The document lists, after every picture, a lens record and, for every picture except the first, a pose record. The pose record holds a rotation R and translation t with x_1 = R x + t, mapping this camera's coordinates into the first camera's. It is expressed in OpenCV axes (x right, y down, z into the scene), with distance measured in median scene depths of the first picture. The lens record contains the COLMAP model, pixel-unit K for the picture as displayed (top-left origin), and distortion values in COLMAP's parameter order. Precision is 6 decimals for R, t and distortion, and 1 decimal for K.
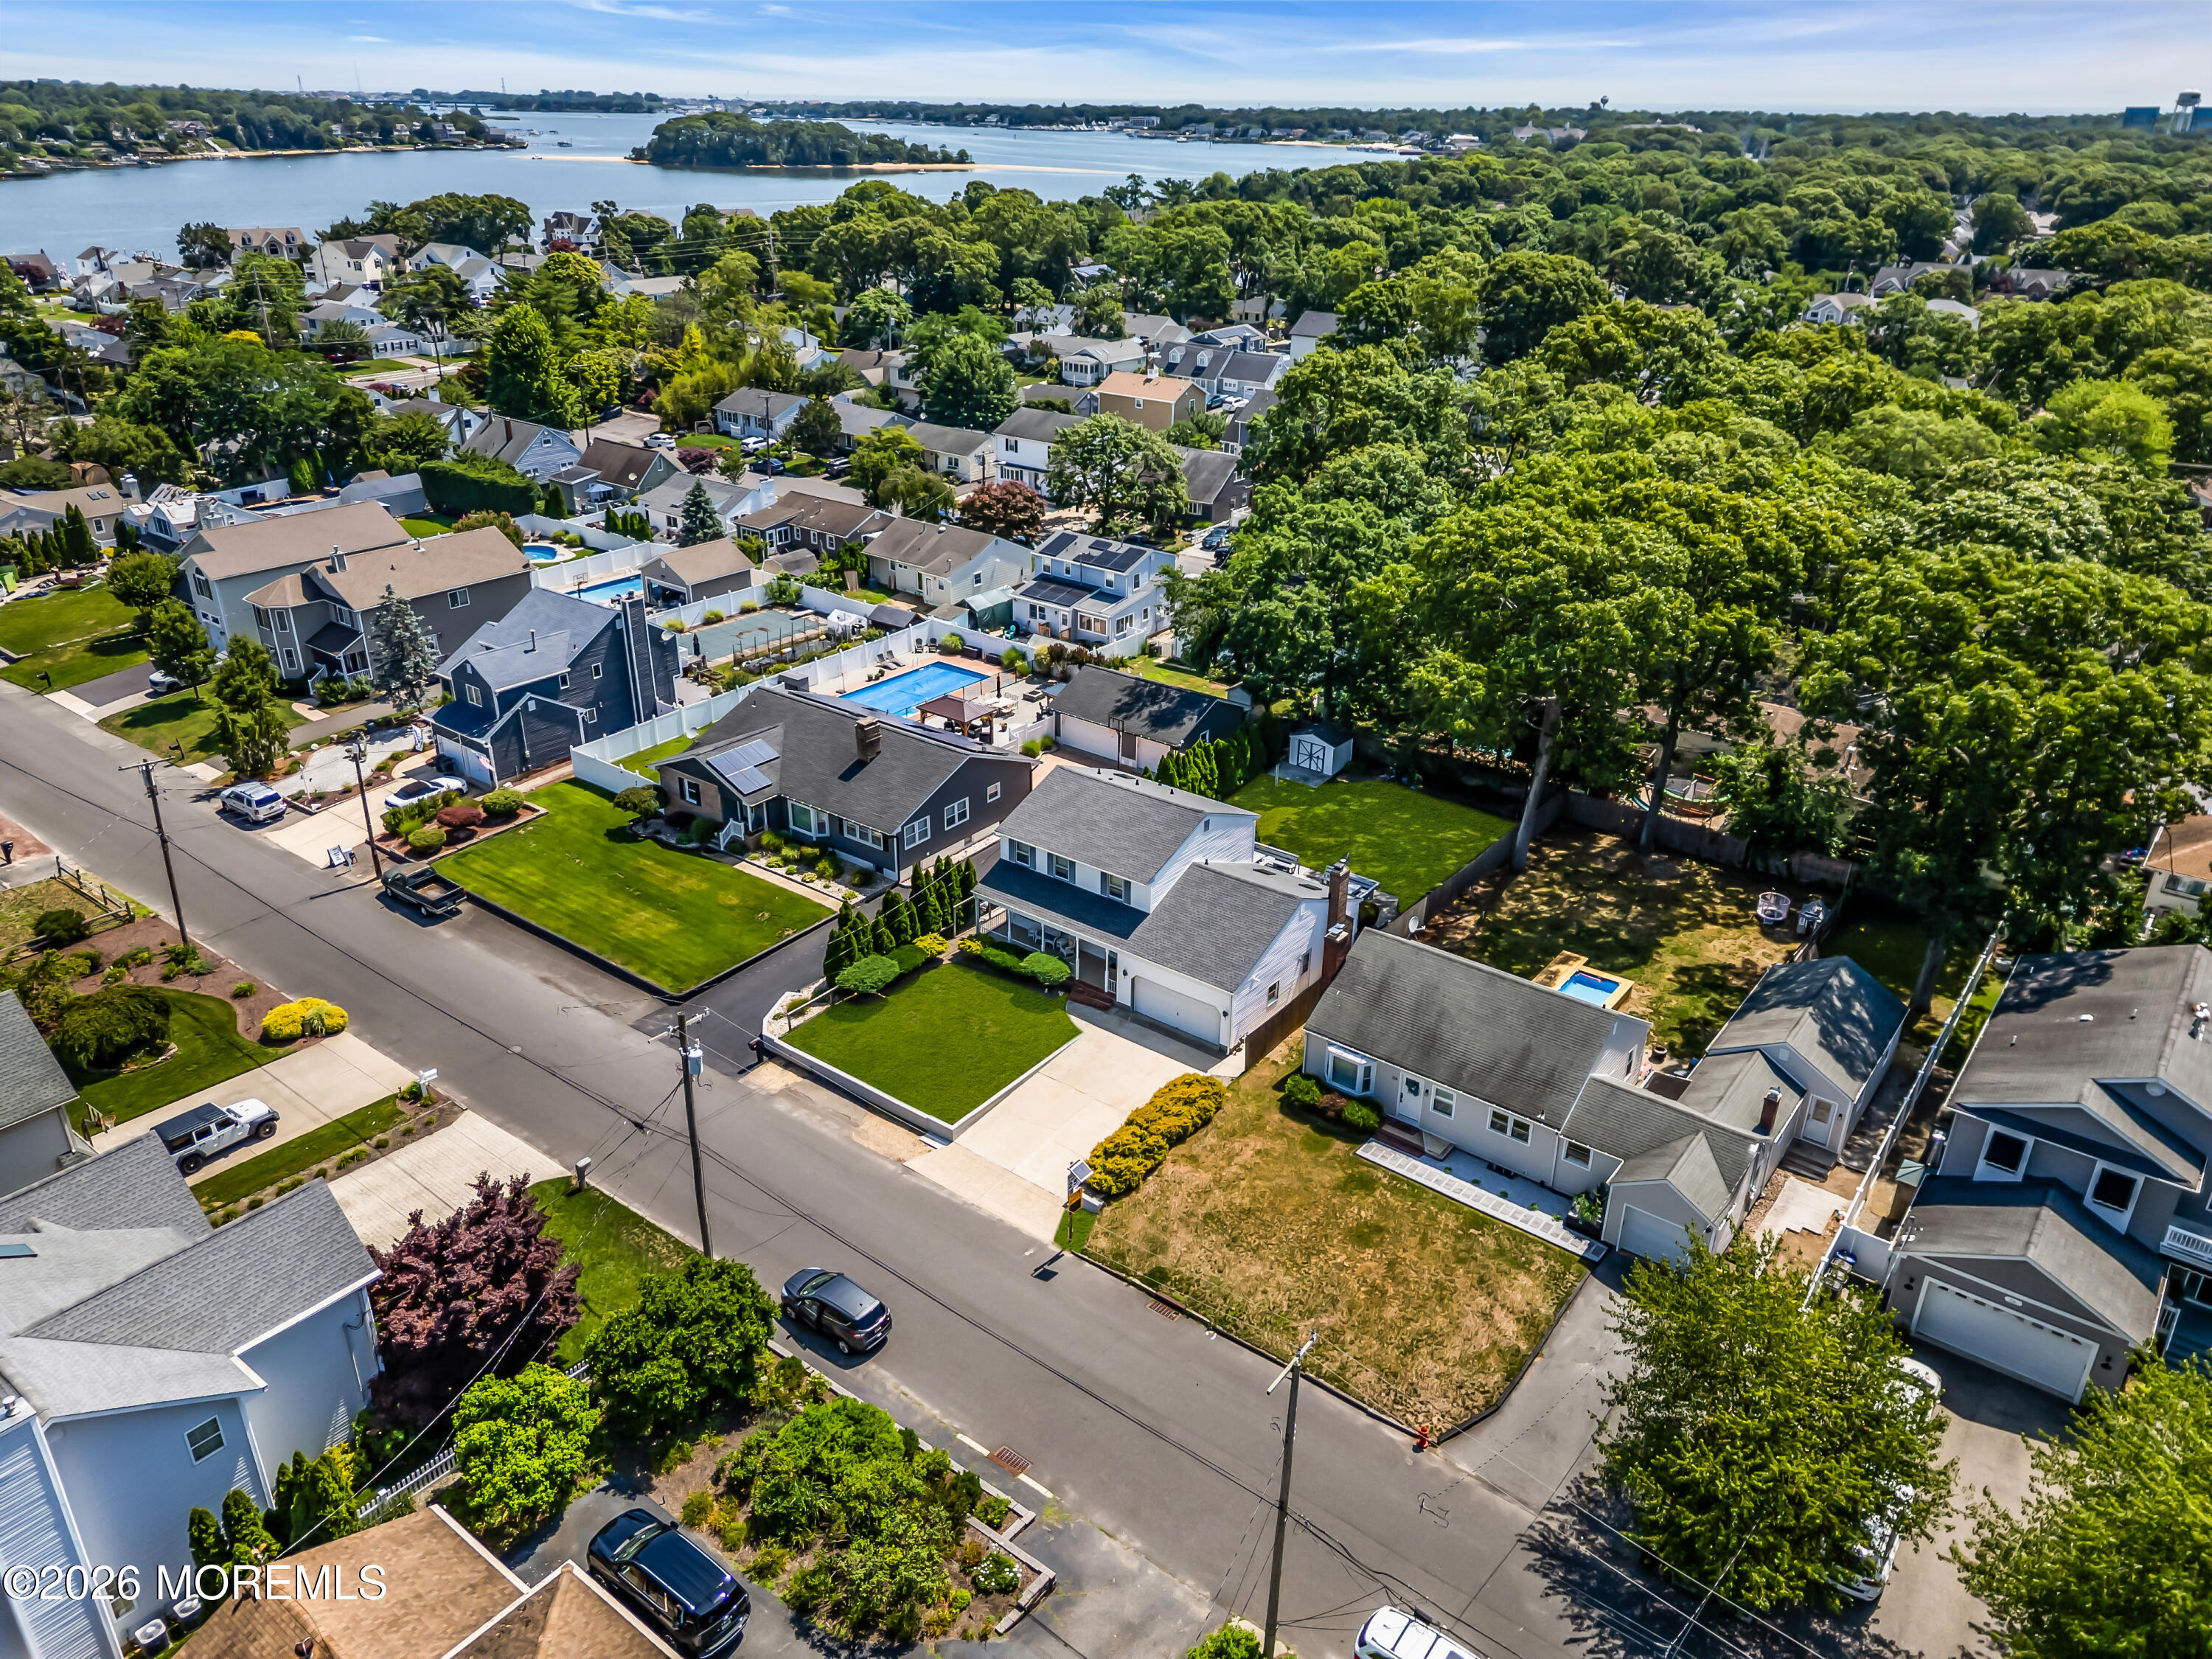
lens RADIAL K [[1546.5, 0, 1101.7], [0, 1546.5, 828.5], [0, 0, 1]] dist [0.059363, -0.052938]
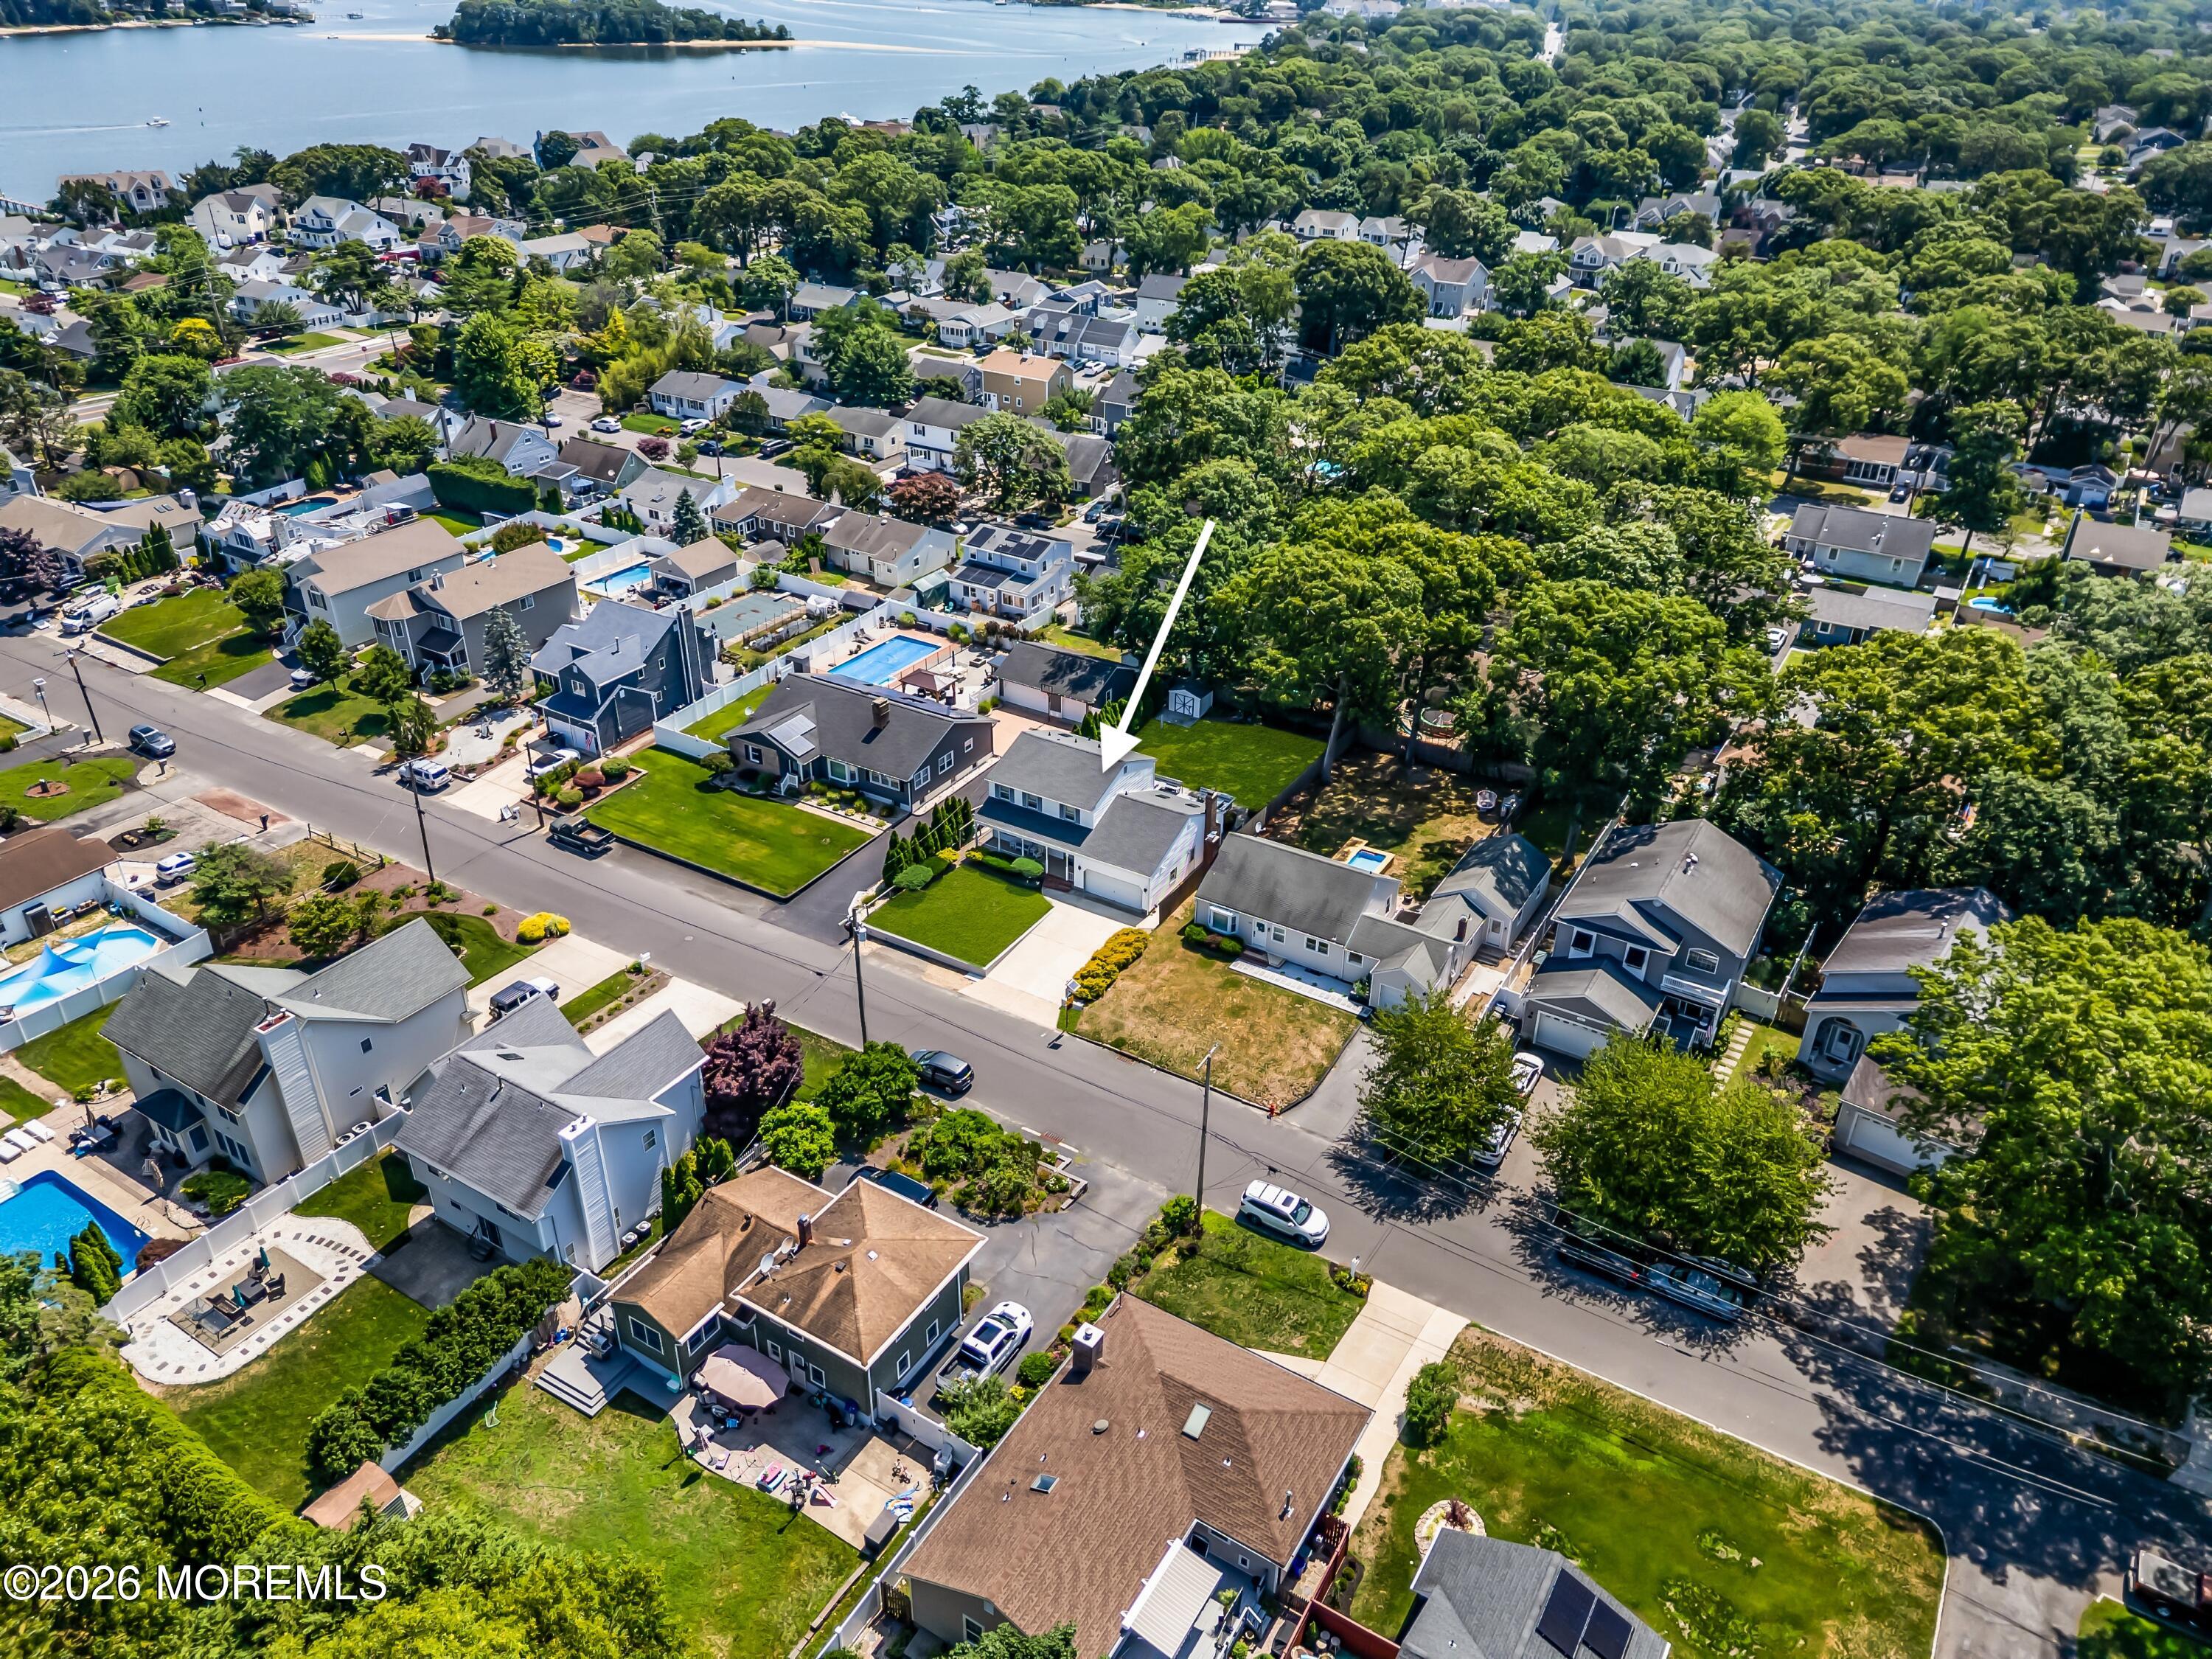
lens RADIAL K [[1546.2, 0, 1104.6], [0, 1546.2, 824.0], [0, 0, 1]] dist [0.062333, -0.064082]
pose [[0.994078, -0.052036, 0.095396, -0.075790], [0.044322, 0.995706, 0.081266, -0.054732], [-0.099215, -0.076557, 0.992117, -0.394296]]
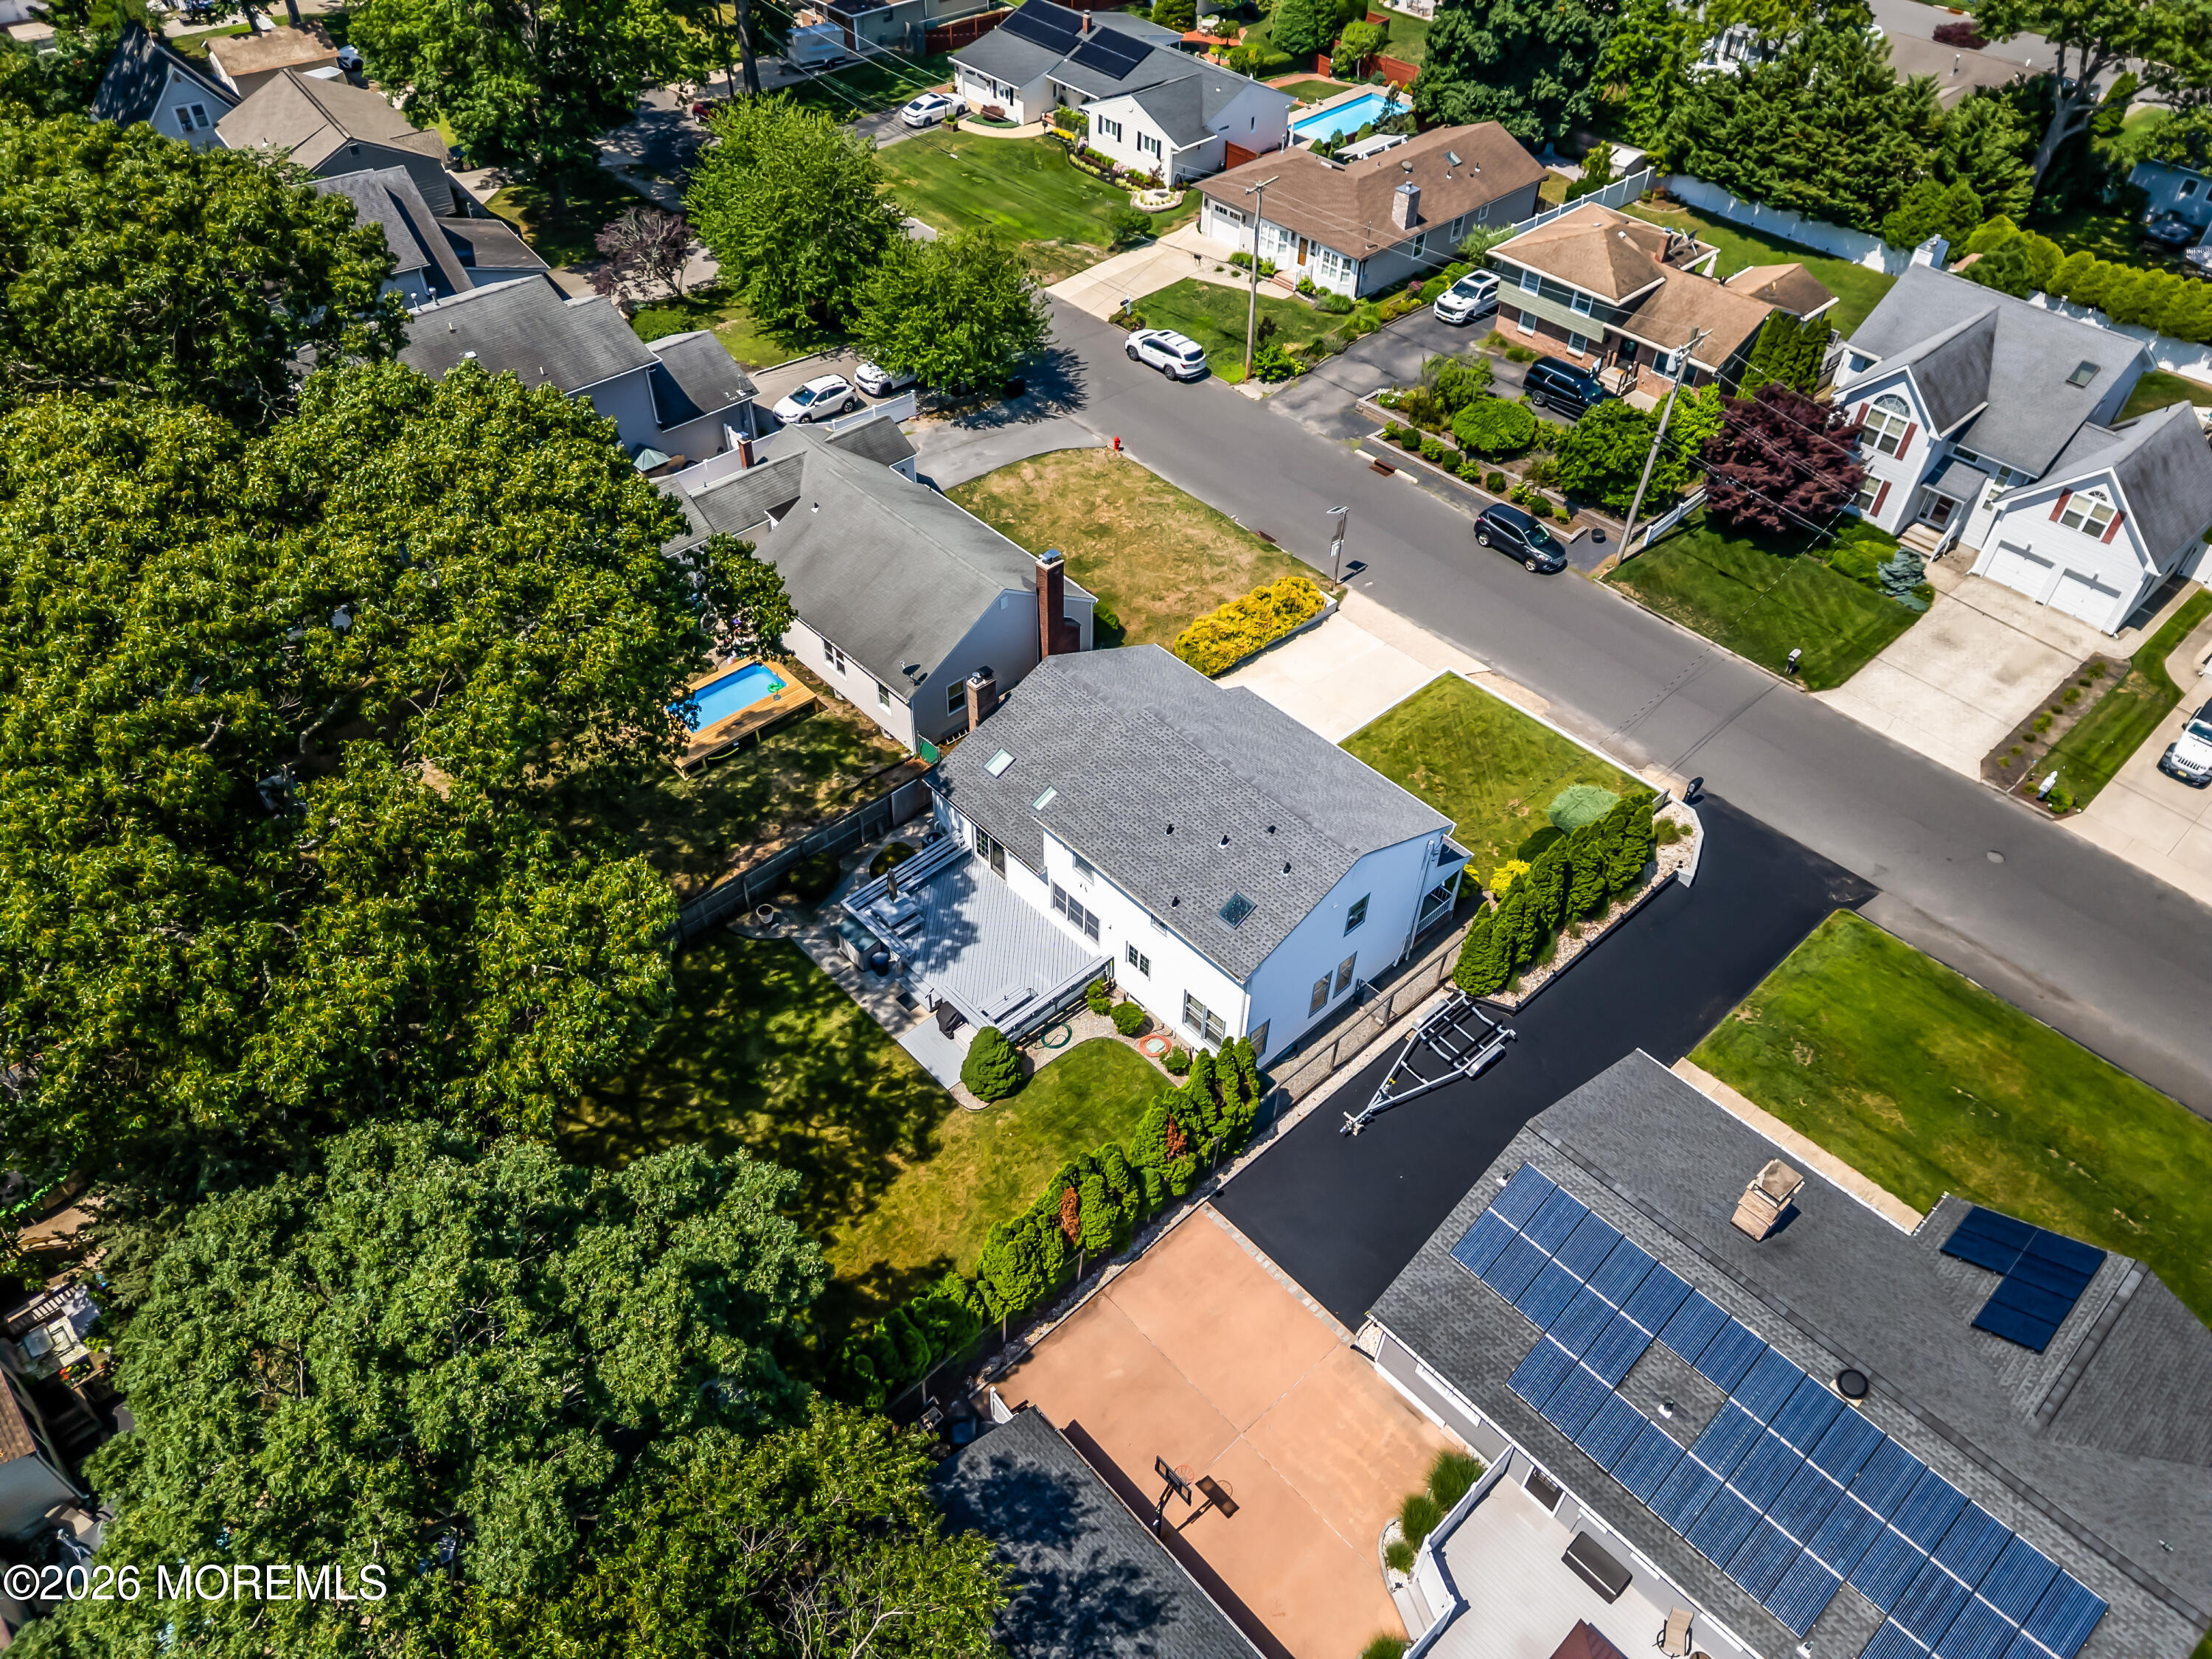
lens RADIAL K [[1546.5, 0, 1101.7], [0, 1546.5, 828.5], [0, 0, 1]] dist [0.059363, -0.052938]
pose [[-0.986080, -0.137093, 0.094080, 0.011066], [0.040985, 0.347956, 0.936614, -0.468705], [-0.161139, 0.927433, -0.337494, 0.945761]]
